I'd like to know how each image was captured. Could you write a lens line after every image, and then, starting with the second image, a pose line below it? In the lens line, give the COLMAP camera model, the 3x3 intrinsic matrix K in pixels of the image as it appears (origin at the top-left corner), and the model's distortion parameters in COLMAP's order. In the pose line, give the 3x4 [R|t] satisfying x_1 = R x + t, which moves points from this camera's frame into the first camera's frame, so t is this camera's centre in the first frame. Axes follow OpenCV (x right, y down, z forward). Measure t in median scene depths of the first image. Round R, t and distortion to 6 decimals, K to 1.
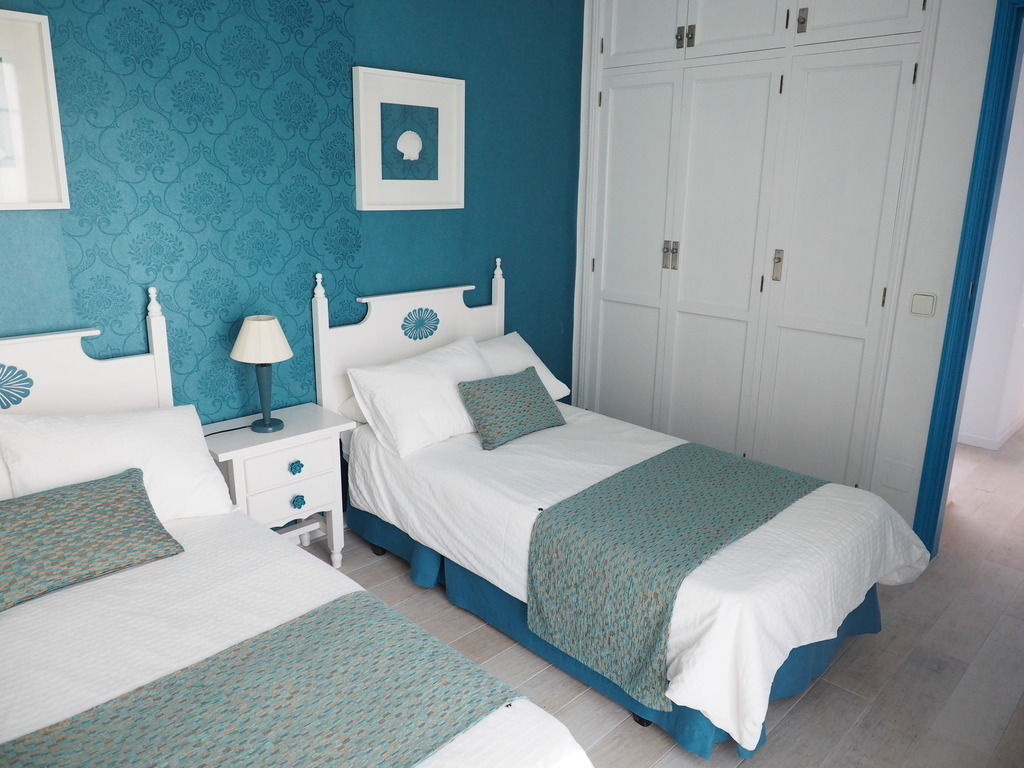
lens RADIAL K [[745.0, 0, 503.4], [0, 745.0, 358.2], [0, 0, 1]] dist [0.000272, 0.000910]
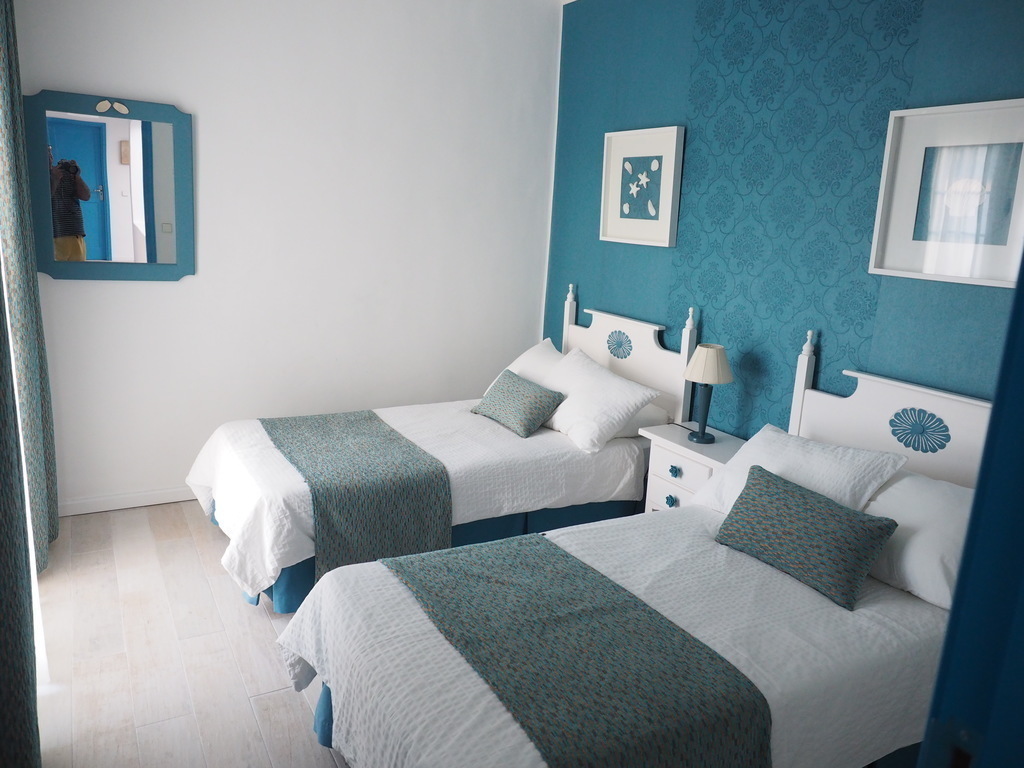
lens RADIAL K [[745.0, 0, 503.4], [0, 745.0, 358.2], [0, 0, 1]] dist [0.000272, 0.000910]
pose [[-0.238521, 0.147559, -0.959861, 0.873351], [-0.296752, 0.930039, 0.216716, -0.189482], [0.924687, 0.336532, -0.178045, 0.898447]]
